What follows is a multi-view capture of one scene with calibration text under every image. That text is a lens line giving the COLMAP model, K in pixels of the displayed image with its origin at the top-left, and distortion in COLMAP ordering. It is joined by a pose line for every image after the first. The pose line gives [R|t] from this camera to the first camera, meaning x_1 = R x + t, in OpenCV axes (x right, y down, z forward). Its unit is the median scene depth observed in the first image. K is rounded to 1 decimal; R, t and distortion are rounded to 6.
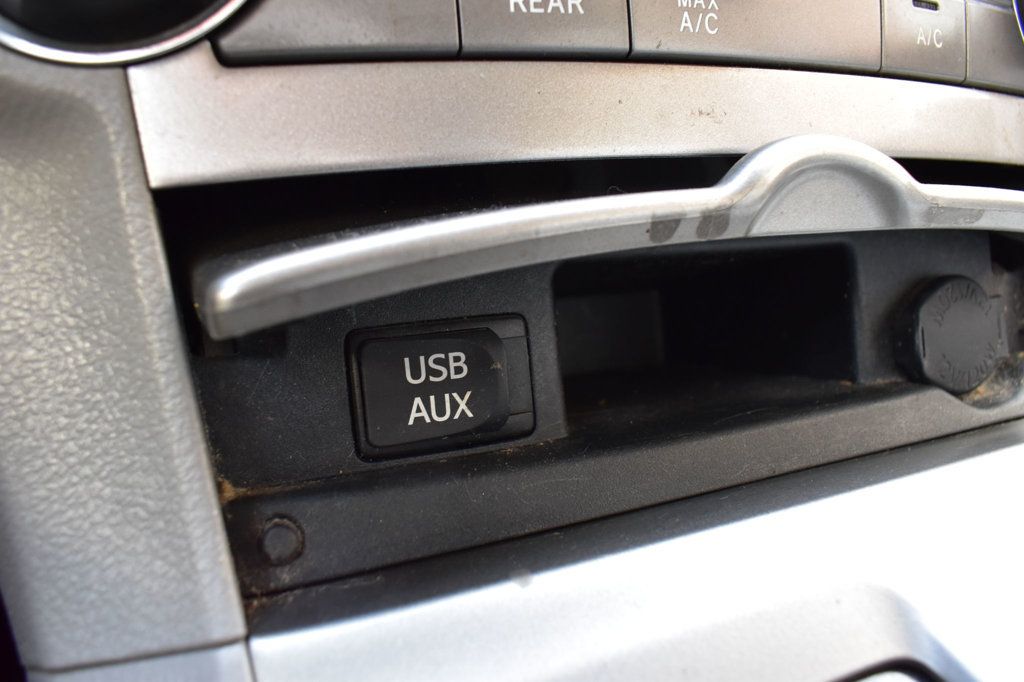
lens RADIAL K [[798.3, 0, 507.8], [0, 798.3, 333.5], [0, 0, 1]] dist [-0.095741, 0.011996]
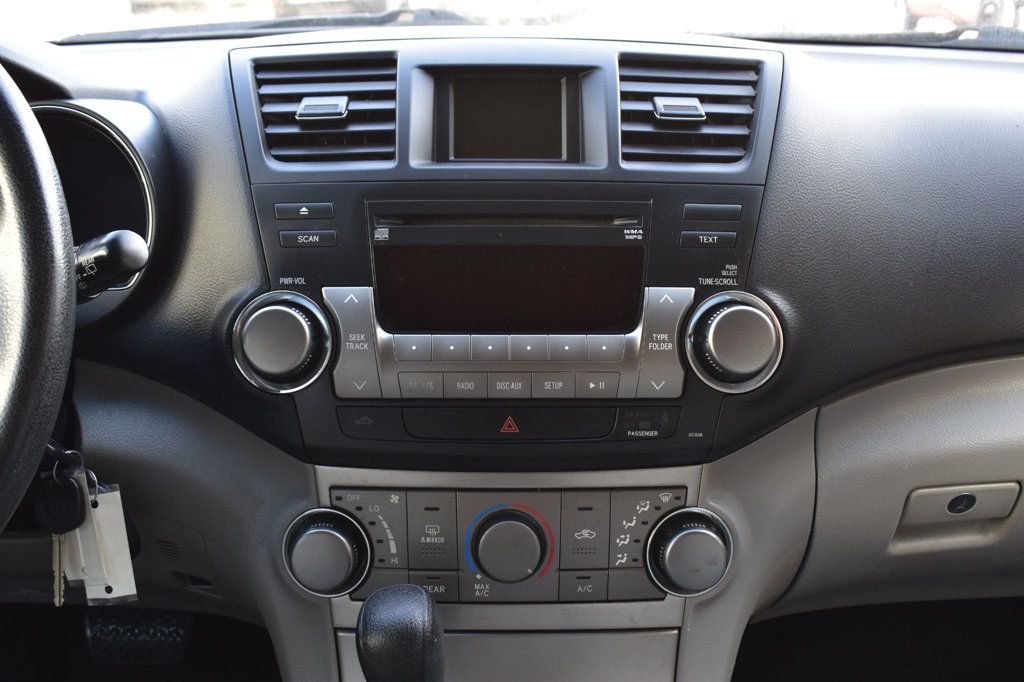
lens RADIAL K [[1144.5, 0, 512.8], [0, 1144.5, 346.1], [0, 0, 1]] dist [-0.069253, 0.000000]
pose [[0.933719, 0.115310, -0.338927, 2.321536], [-0.110844, 0.993304, 0.032575, -1.974218], [0.340414, 0.007152, 0.940249, -4.392366]]
